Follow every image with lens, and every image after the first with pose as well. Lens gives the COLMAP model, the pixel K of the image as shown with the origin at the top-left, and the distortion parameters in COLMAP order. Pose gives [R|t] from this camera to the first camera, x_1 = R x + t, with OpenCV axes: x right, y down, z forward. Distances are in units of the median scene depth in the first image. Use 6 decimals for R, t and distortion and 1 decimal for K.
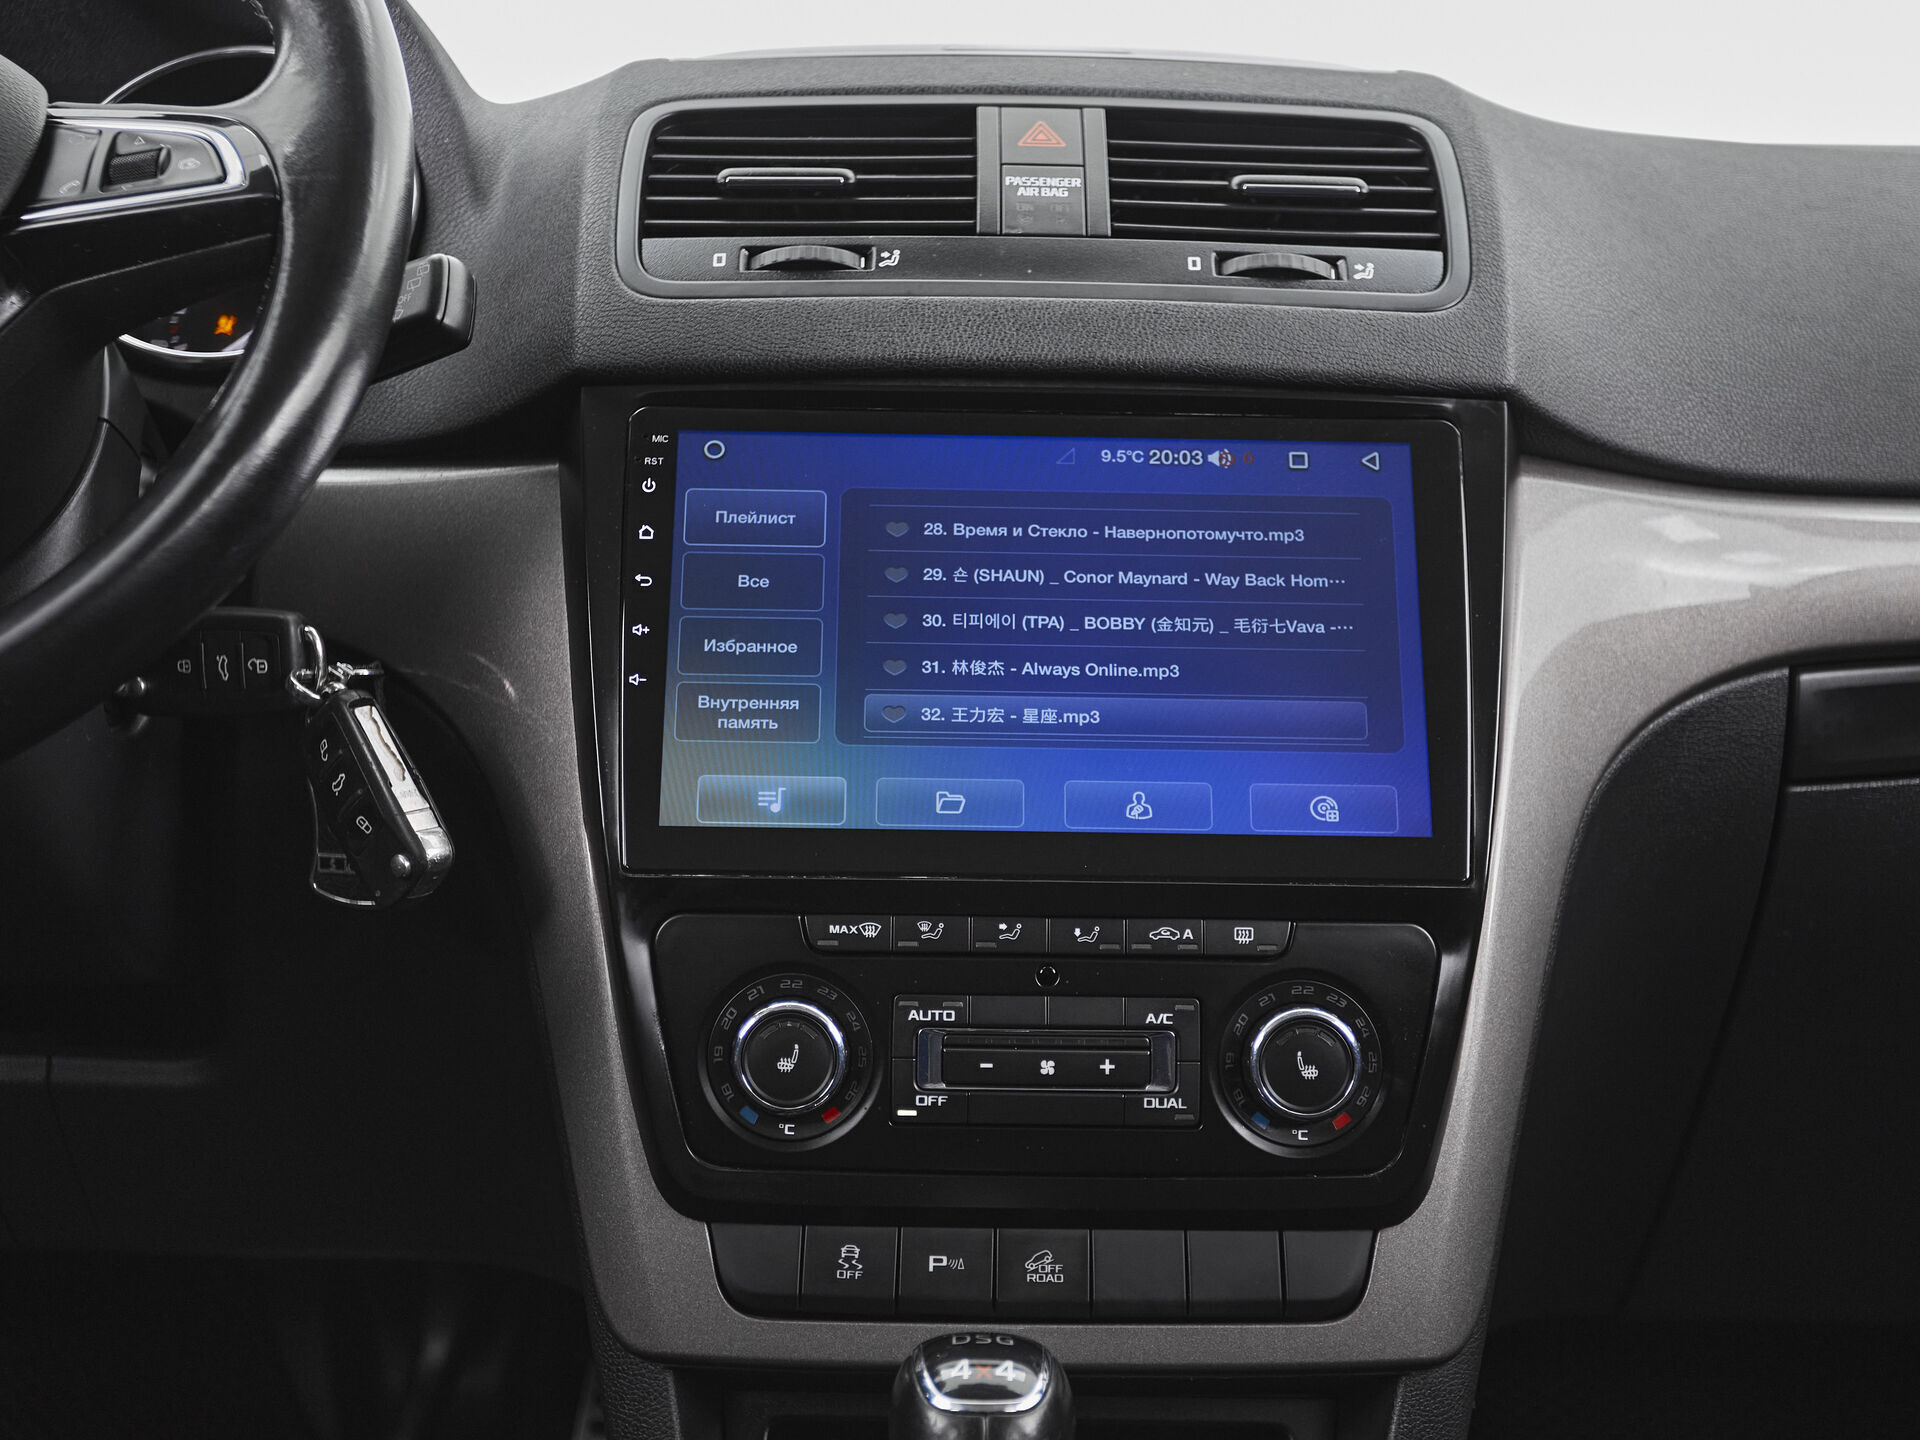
lens RADIAL K [[2619.2, 0, 999.3], [0, 2619.2, 699.8], [0, 0, 1]] dist [0.039097, 0.000000]
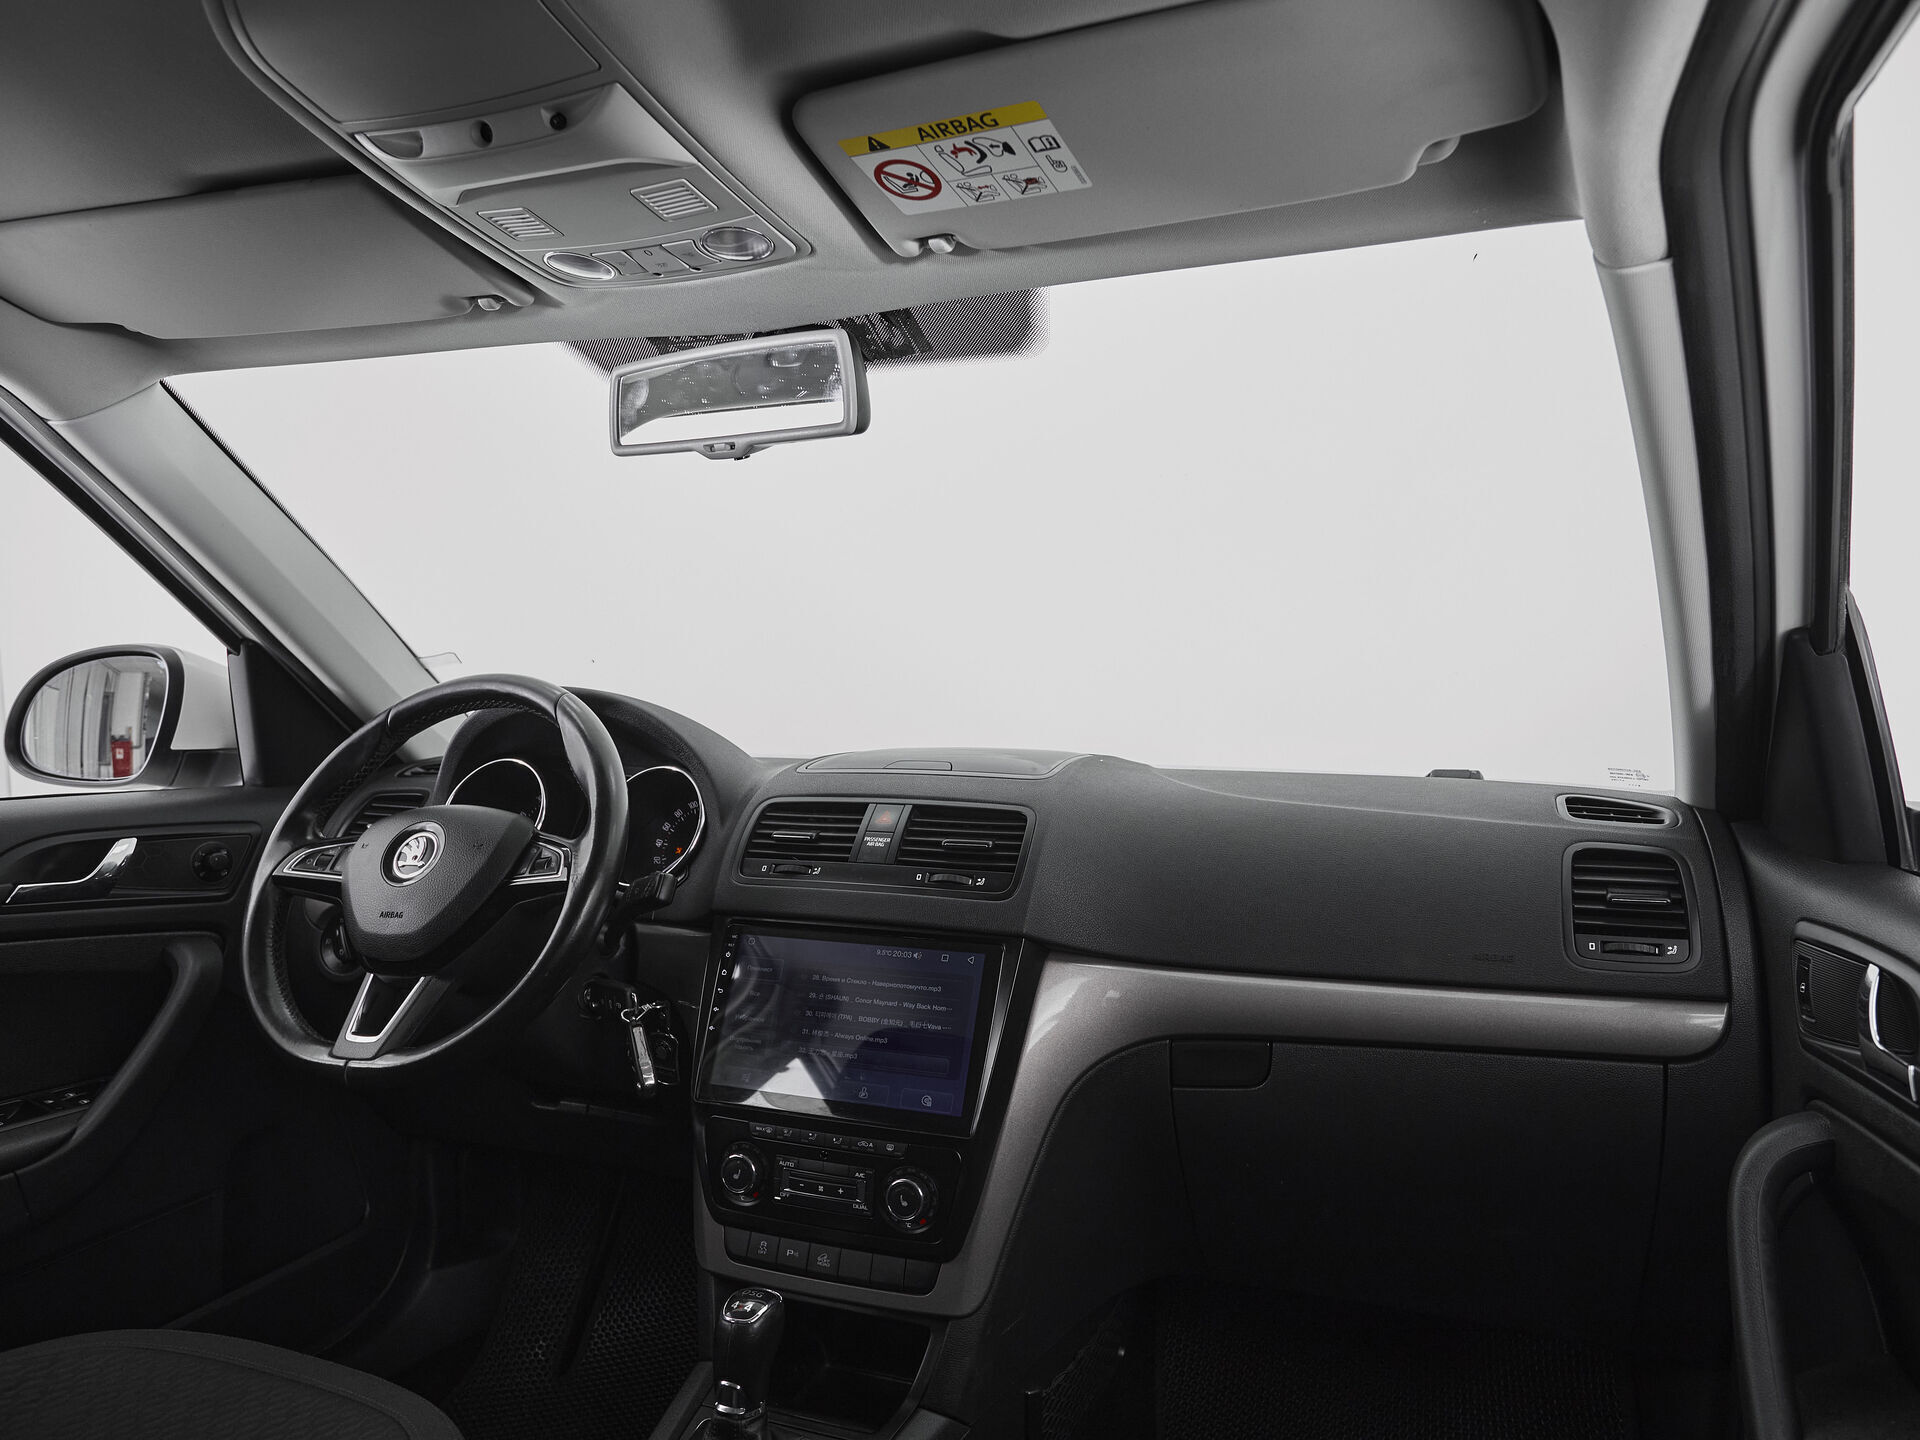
lens RADIAL K [[1268.5, 0, 1021.3], [0, 1268.5, 710.9], [0, 0, 1]] dist [-0.059833, 0.012943]
pose [[0.935217, -0.005647, -0.354029, 0.654364], [-0.013759, 0.998538, -0.052275, -0.281146], [0.353807, 0.053760, 0.933772, -0.171795]]
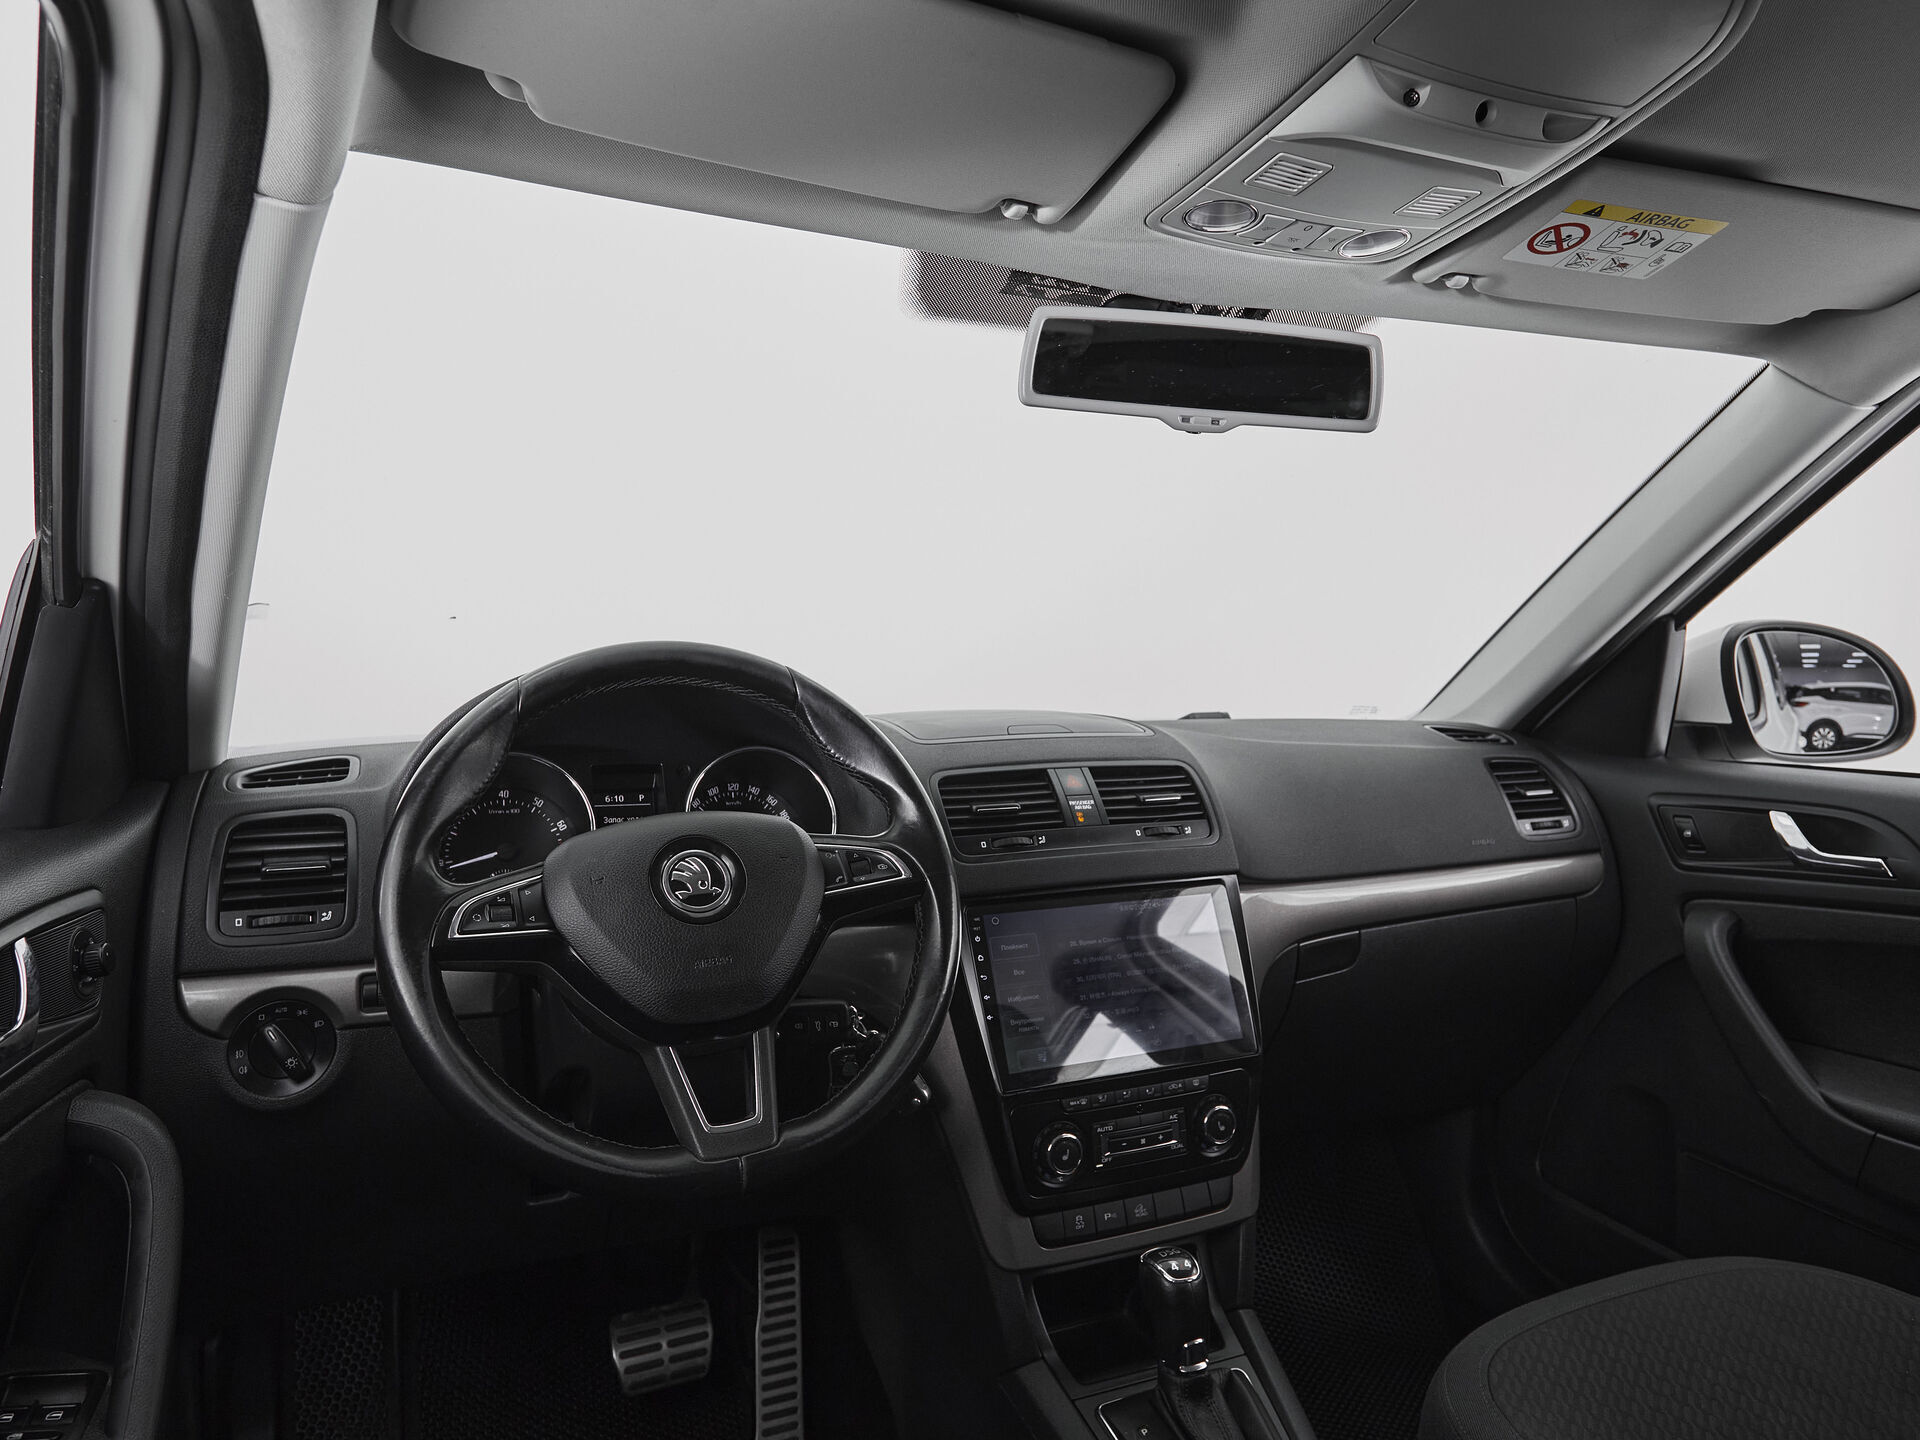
lens RADIAL K [[1261.8, 0, 982.3], [0, 1261.8, 712.8], [0, 0, 1]] dist [0.011327, -0.005342]
pose [[0.920694, -0.036675, 0.388559, -0.629851], [0.038499, 0.999254, 0.003094, -0.320398], [-0.388383, 0.012111, 0.921419, -0.189791]]
